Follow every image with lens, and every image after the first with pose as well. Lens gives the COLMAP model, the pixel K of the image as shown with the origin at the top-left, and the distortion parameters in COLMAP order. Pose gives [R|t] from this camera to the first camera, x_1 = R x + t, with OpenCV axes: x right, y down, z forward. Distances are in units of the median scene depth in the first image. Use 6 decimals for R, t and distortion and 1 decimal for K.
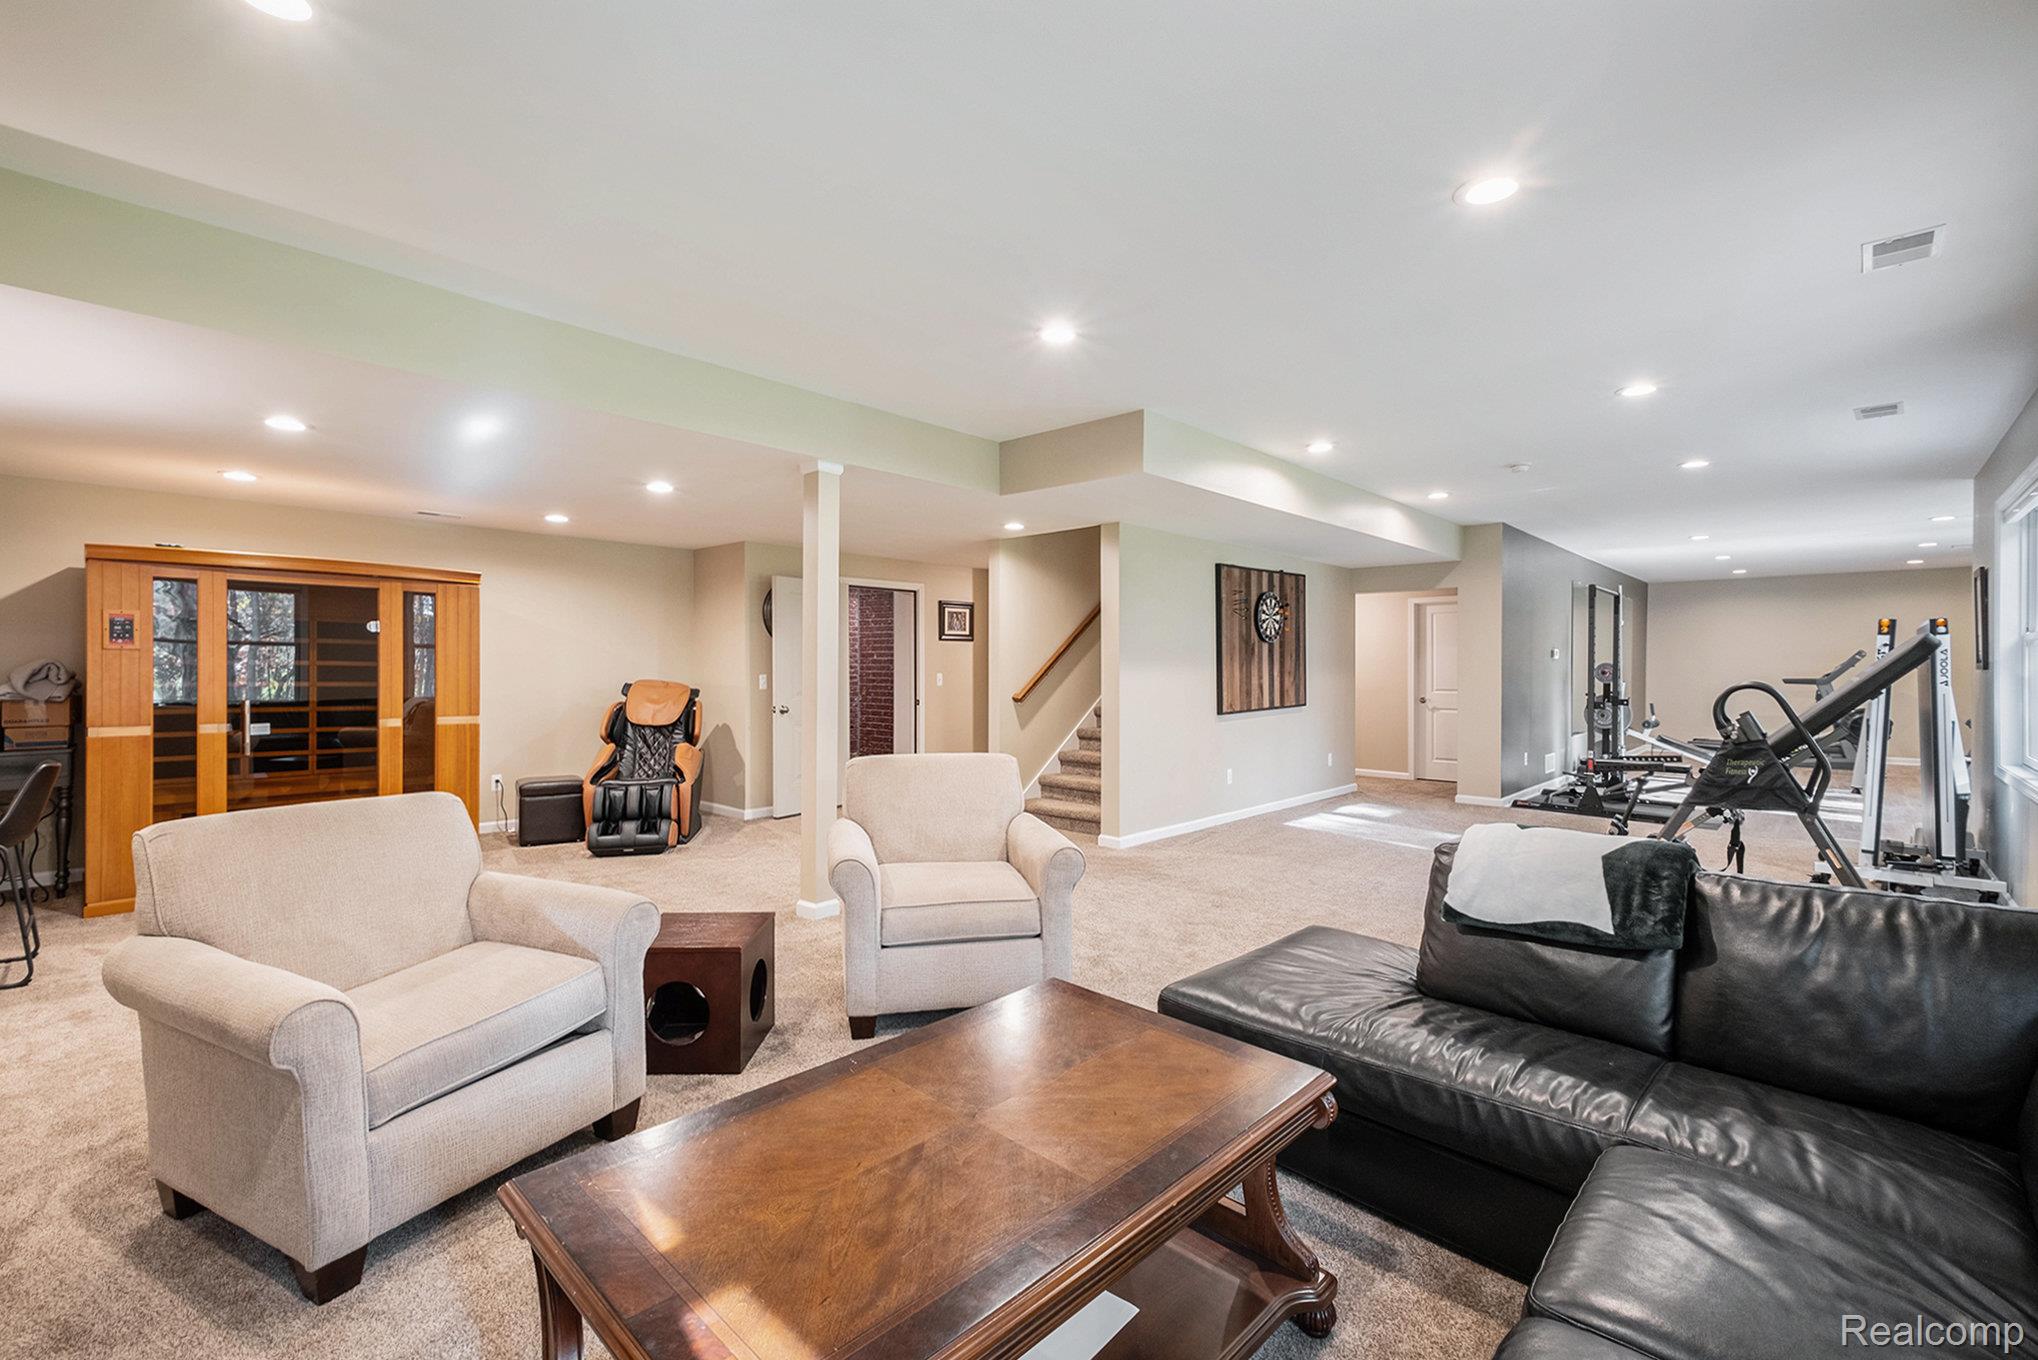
lens RADIAL K [[880.6, 0, 1025.5], [0, 880.6, 669.8], [0, 0, 1]] dist [0.001243, -0.000672]
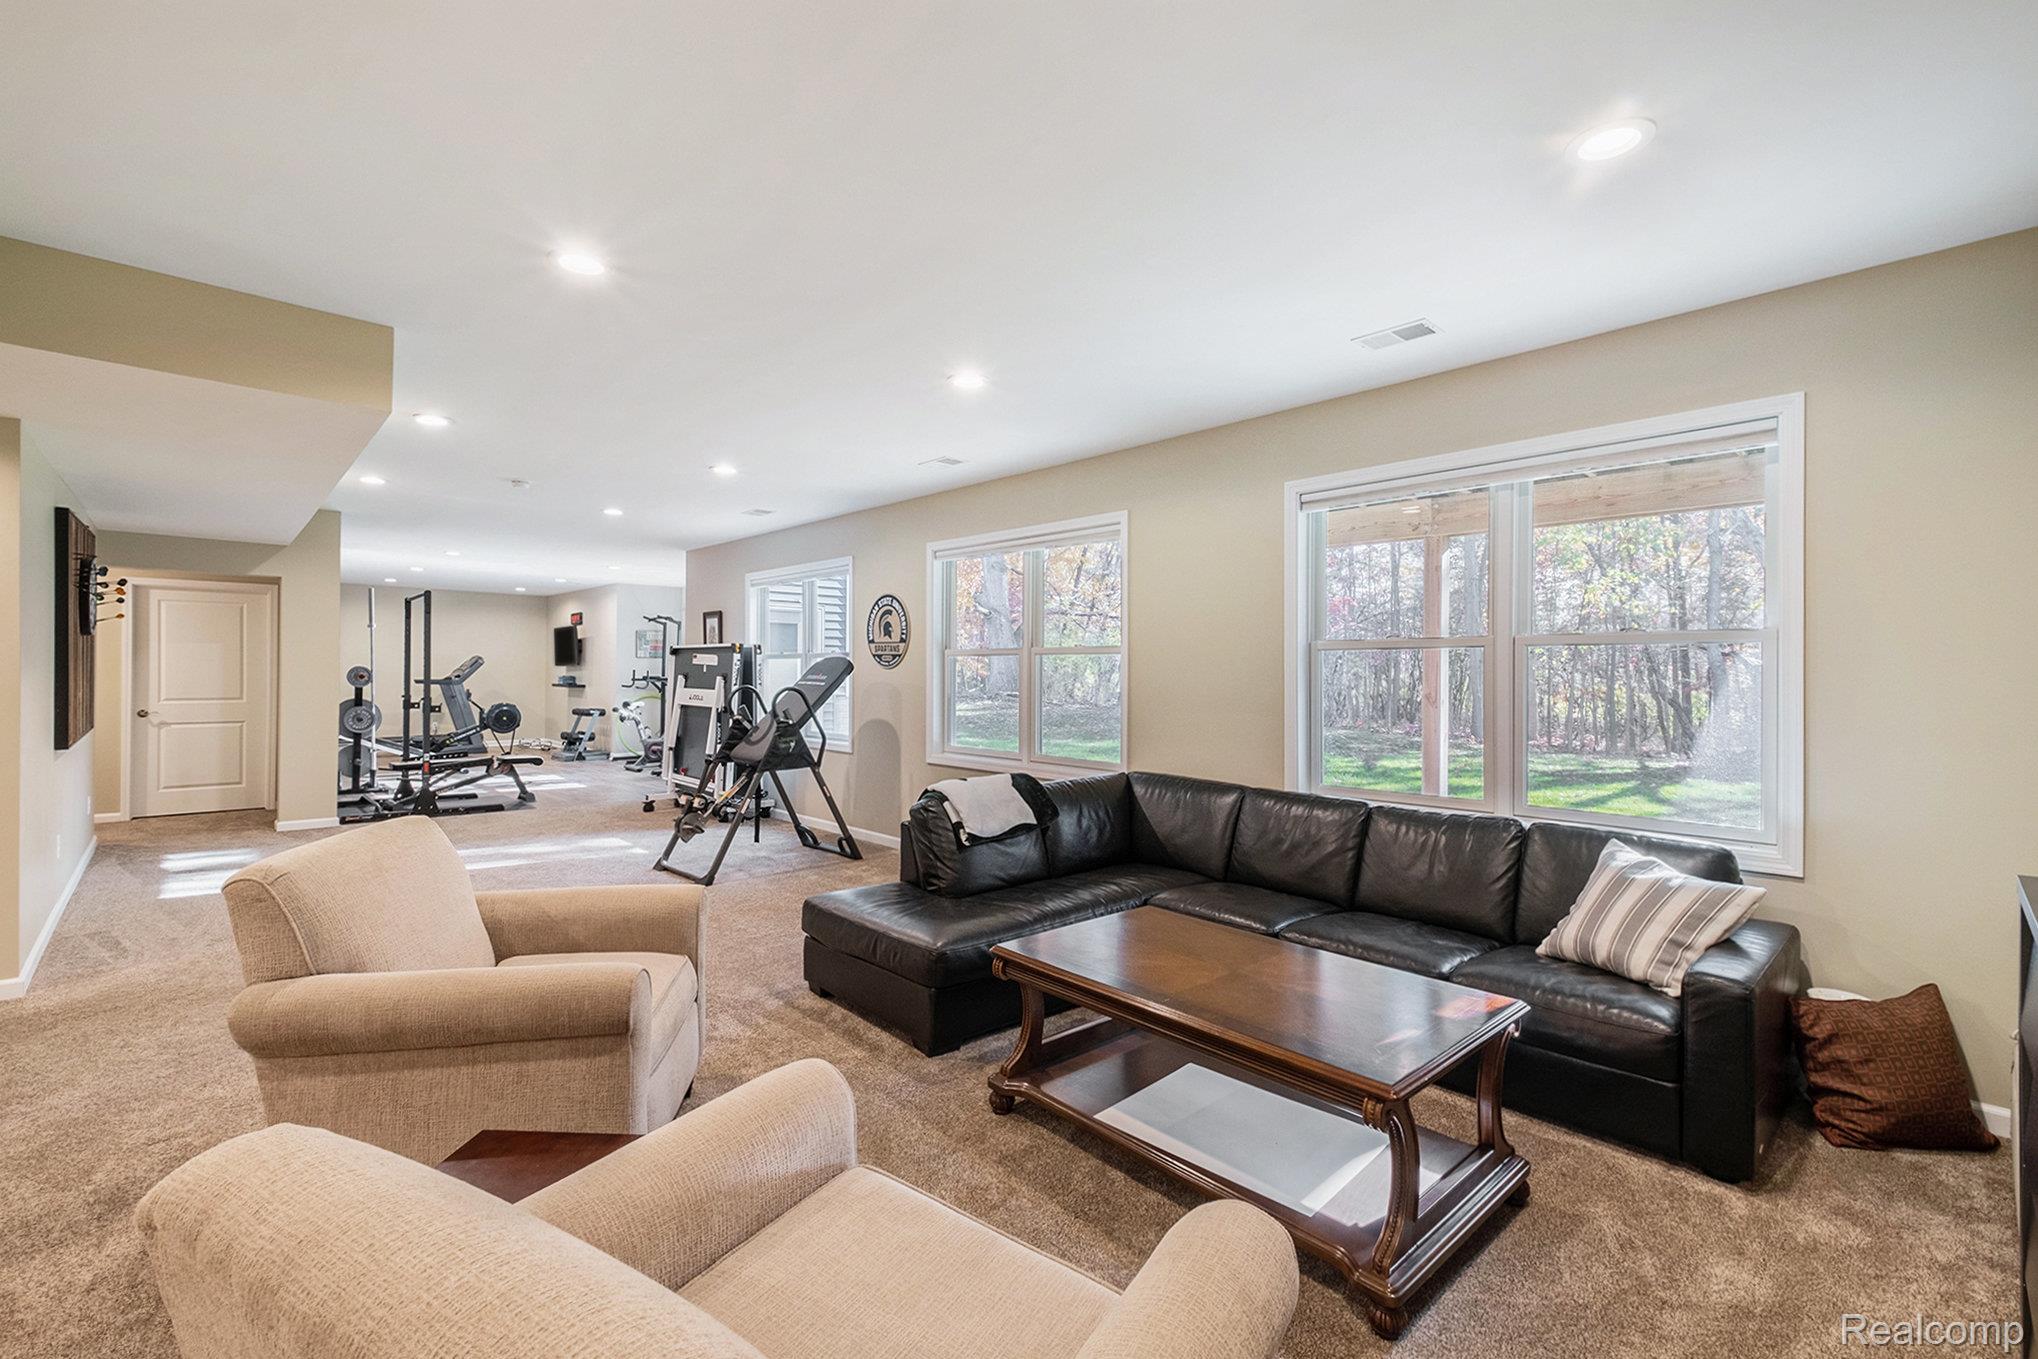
lens RADIAL K [[880.6, 0, 1024.2], [0, 880.6, 676.6], [0, 0, 1]] dist [0.001243, -0.000672]
pose [[0.060968, -0.003154, 0.998135, -0.305668], [-0.006354, 0.999974, 0.003548, -0.005183], [-0.998120, -0.006558, 0.060946, 0.233723]]
